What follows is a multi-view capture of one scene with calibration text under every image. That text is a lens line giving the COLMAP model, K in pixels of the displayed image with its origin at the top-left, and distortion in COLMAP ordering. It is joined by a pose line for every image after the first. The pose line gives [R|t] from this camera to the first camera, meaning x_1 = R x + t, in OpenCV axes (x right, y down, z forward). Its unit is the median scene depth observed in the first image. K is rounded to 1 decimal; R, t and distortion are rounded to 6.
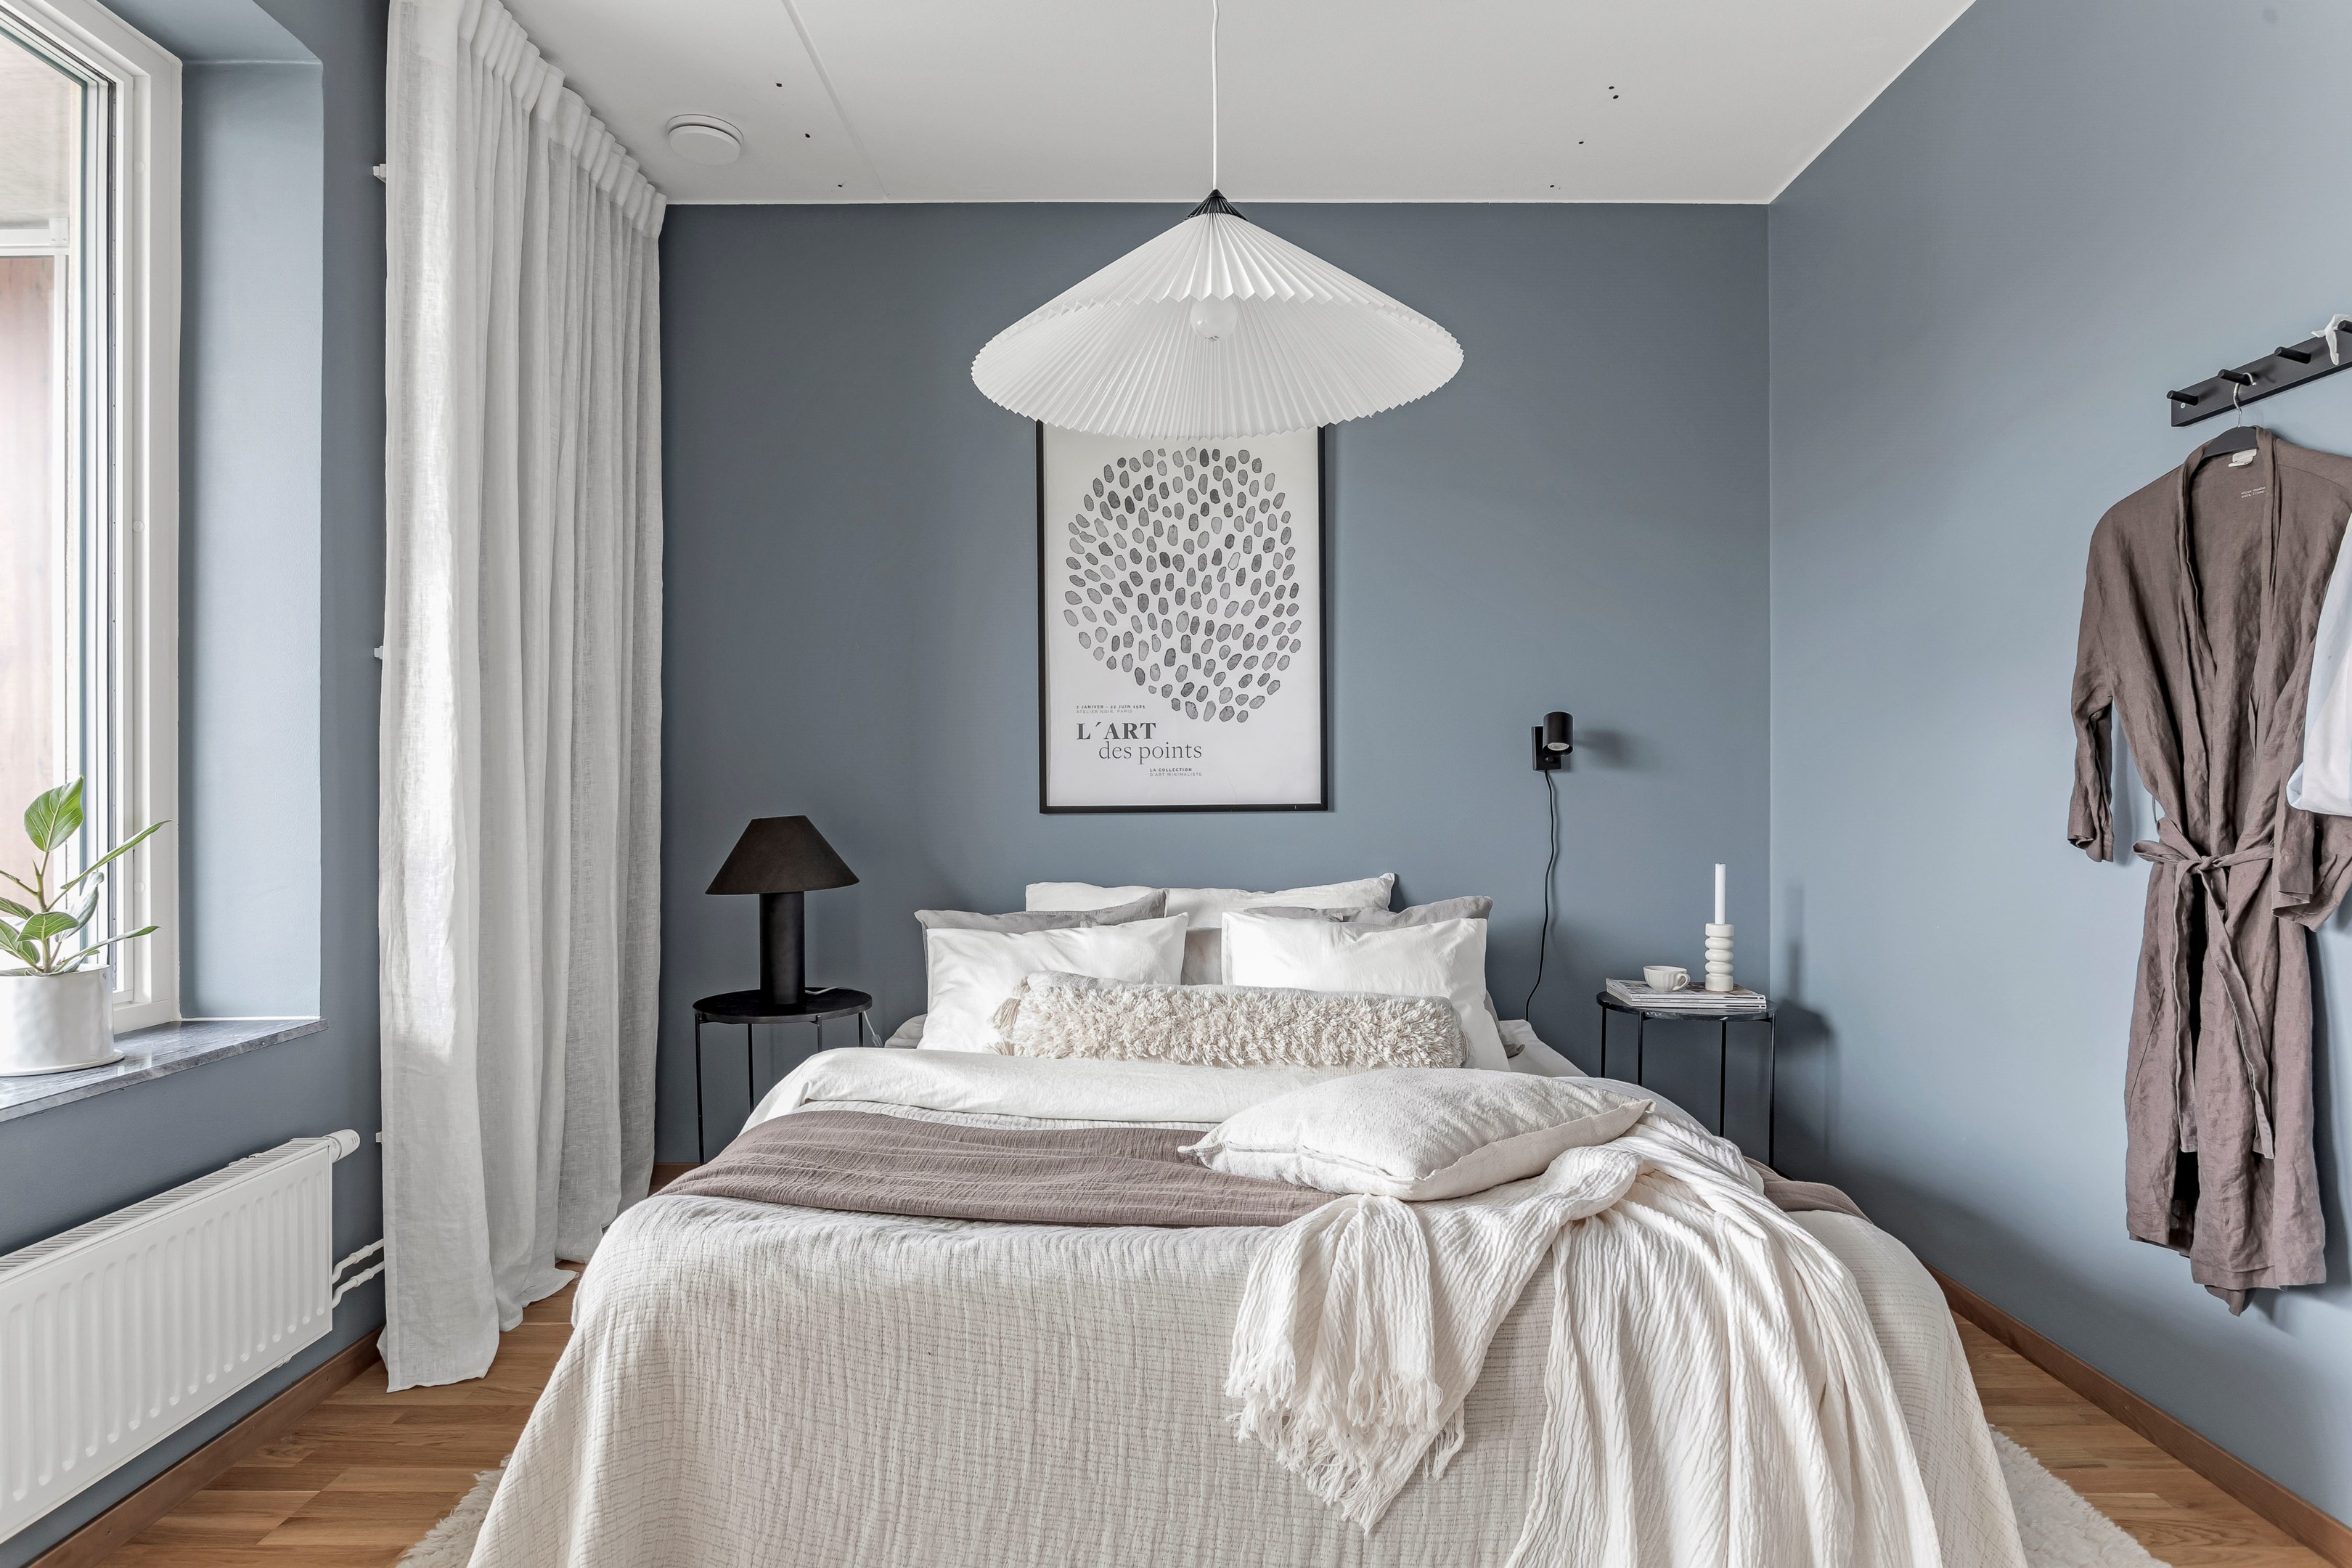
lens RADIAL K [[1342.1, 0, 1176.1], [0, 1342.1, 796.1], [0, 0, 1]] dist [-0.007401, -0.000695]
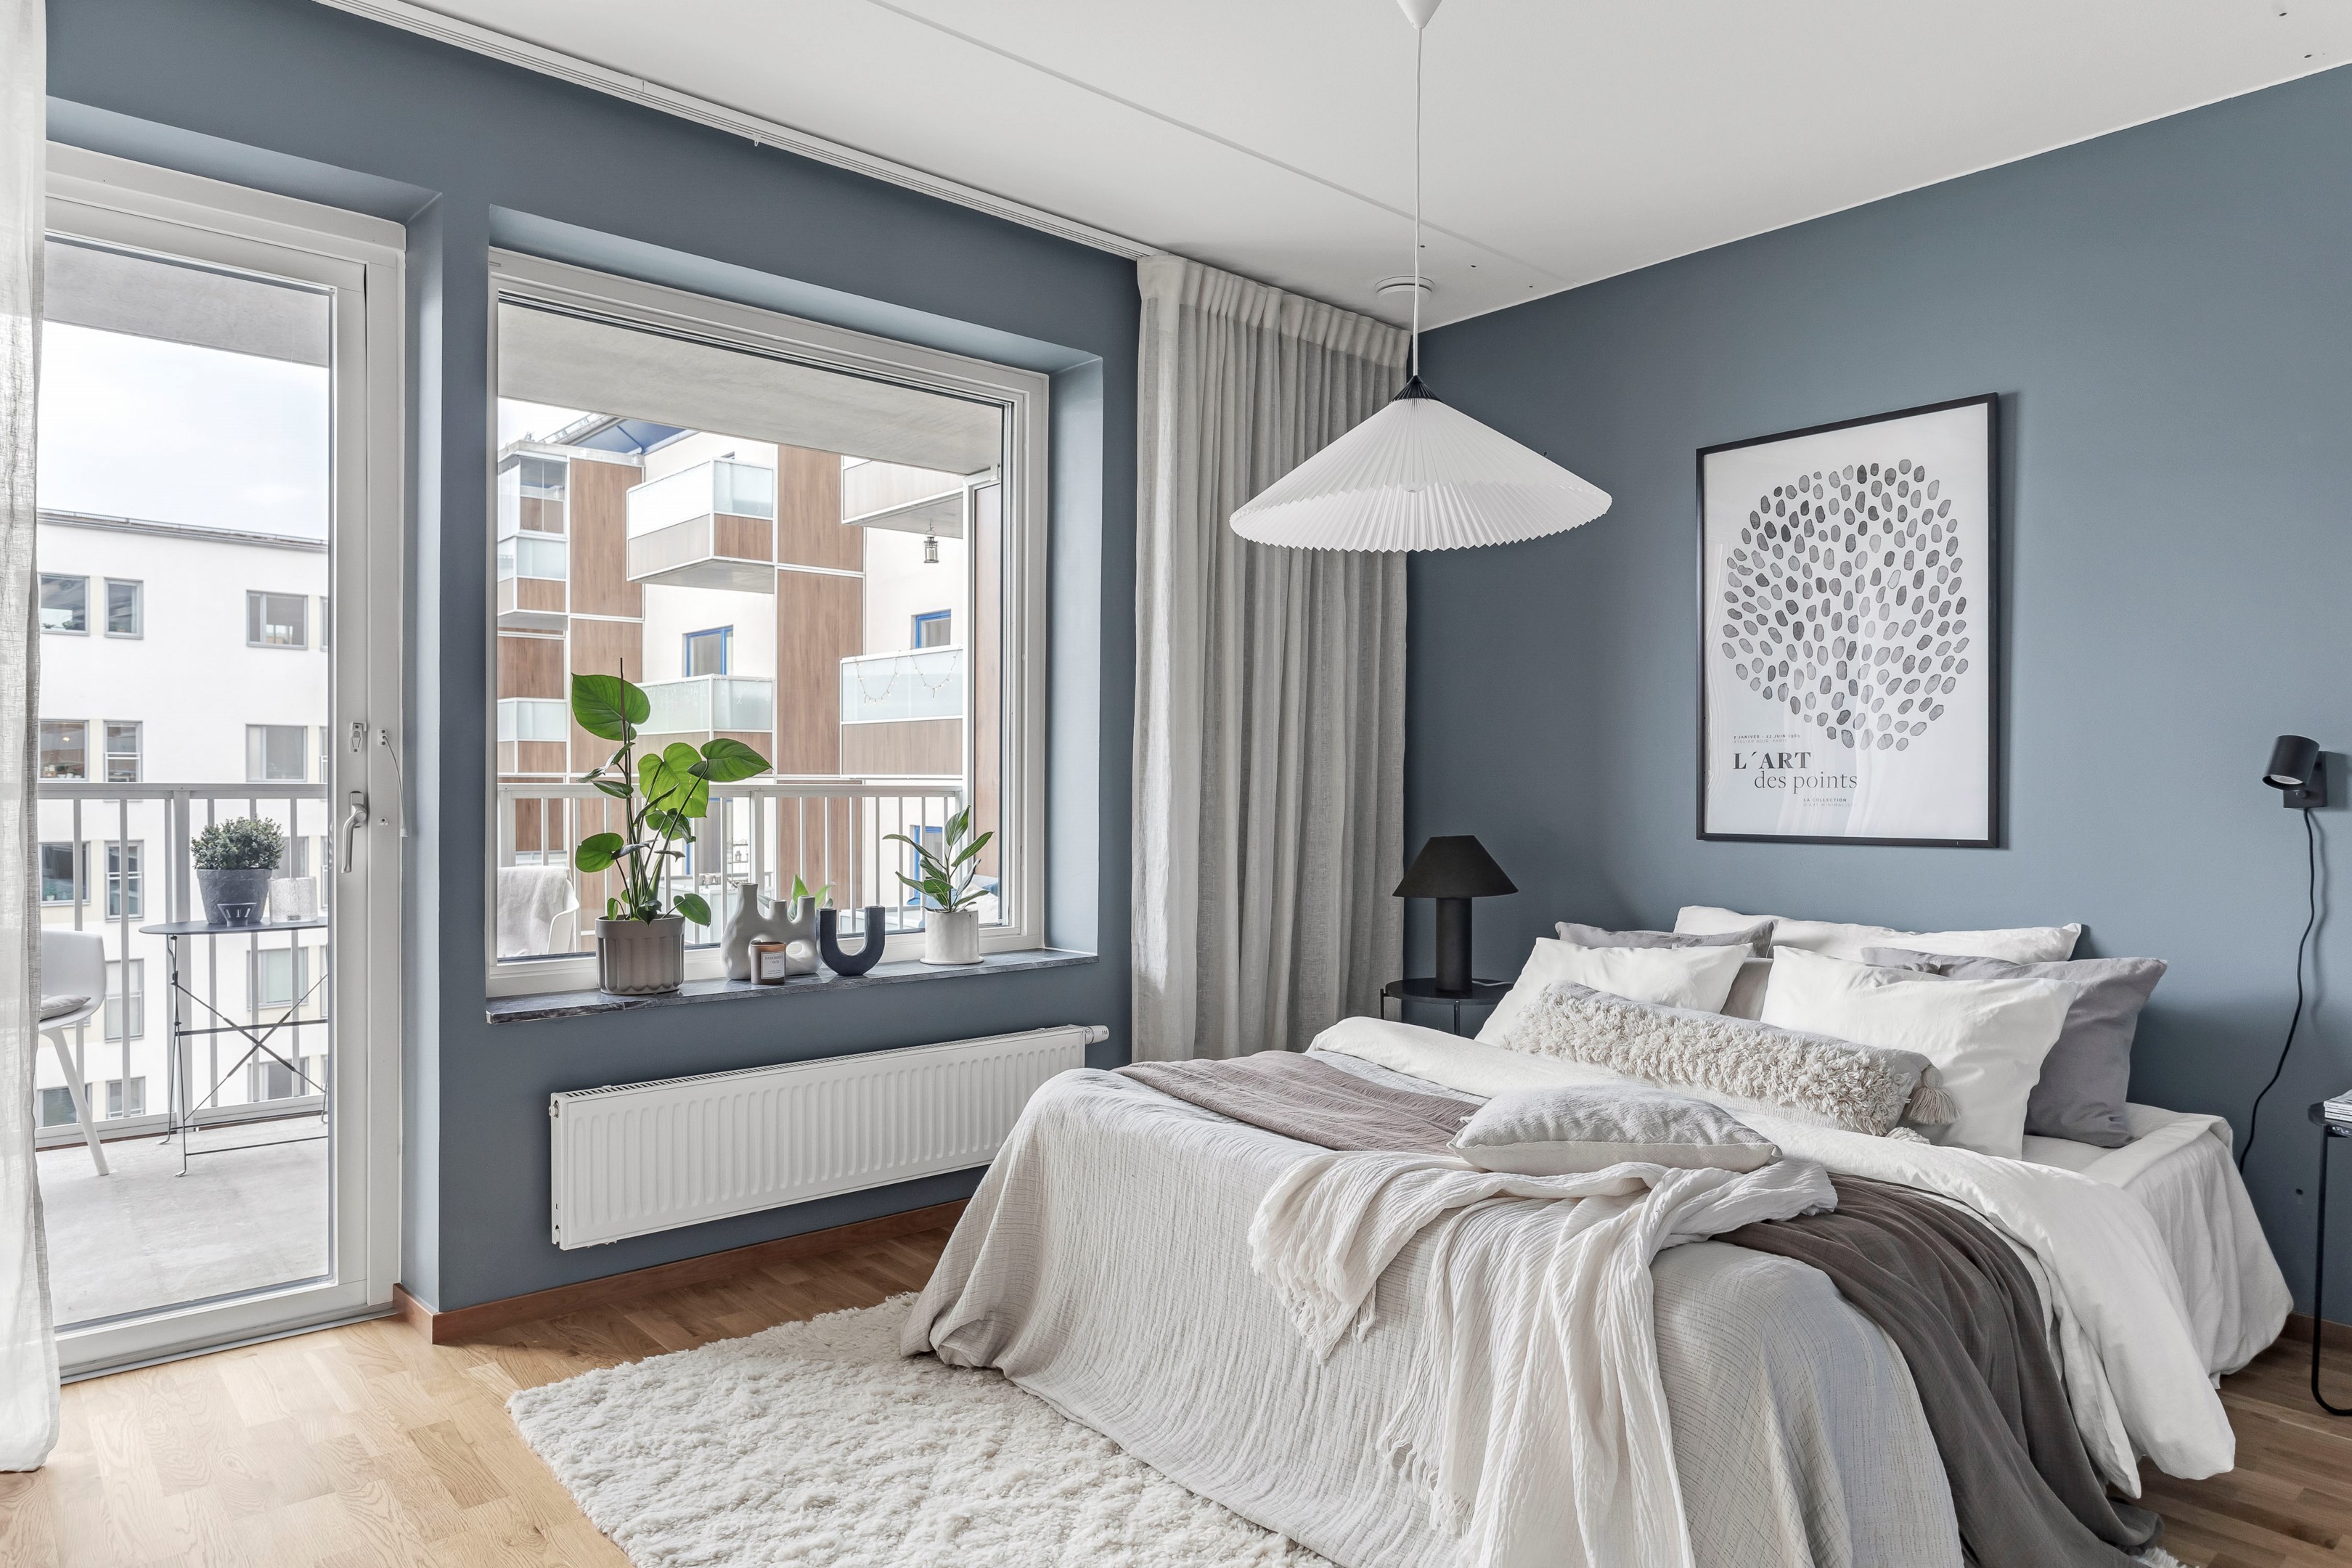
lens RADIAL K [[1456.6, 0, 1168.8], [0, 1456.6, 829.5], [0, 0, 1]] dist [-0.002095, 0.000442]
pose [[0.656711, 0.031130, -0.753499, 0.484932], [-0.008633, 0.999393, 0.033765, -0.029971], [0.754093, -0.015669, 0.656581, -0.057442]]
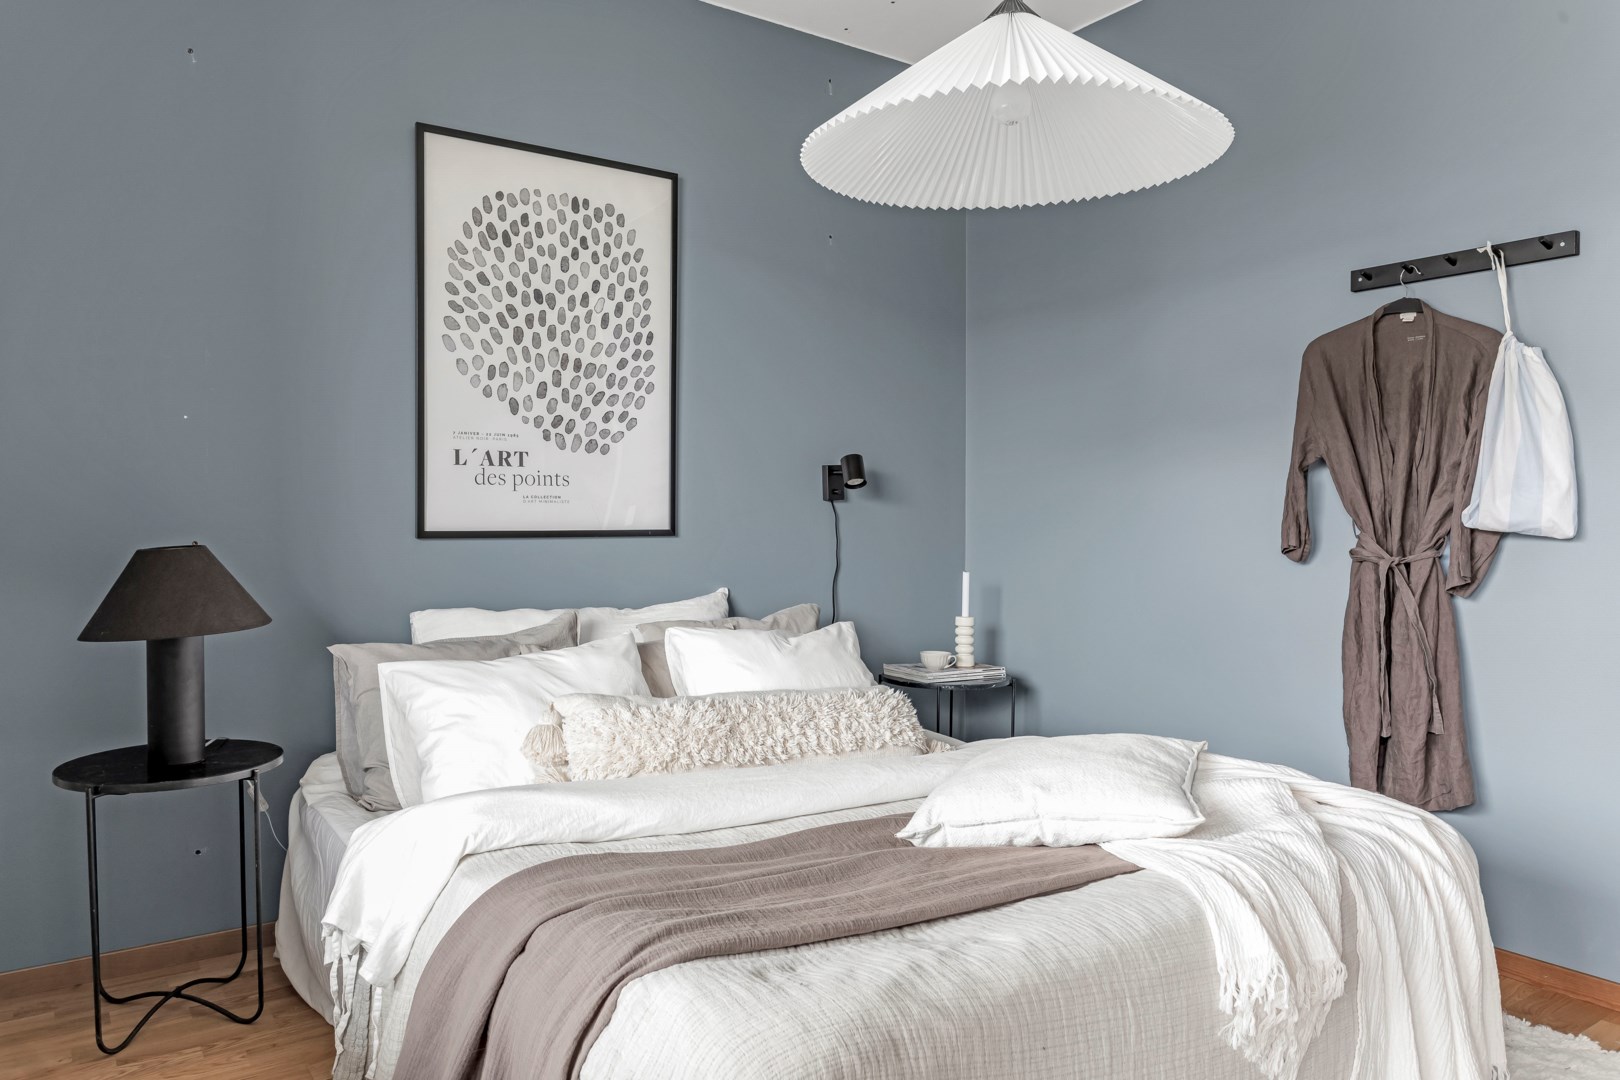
lens RADIAL K [[1099.9, 0, 810.0], [0, 1099.9, 540.0], [0, 0, 1]] dist [-0.001805, -0.000219]
pose [[0.812129, -0.006098, 0.583446, -0.338436], [0.001294, 0.999962, 0.008650, 0.006761], [-0.583477, -0.006270, 0.812106, 0.178972]]
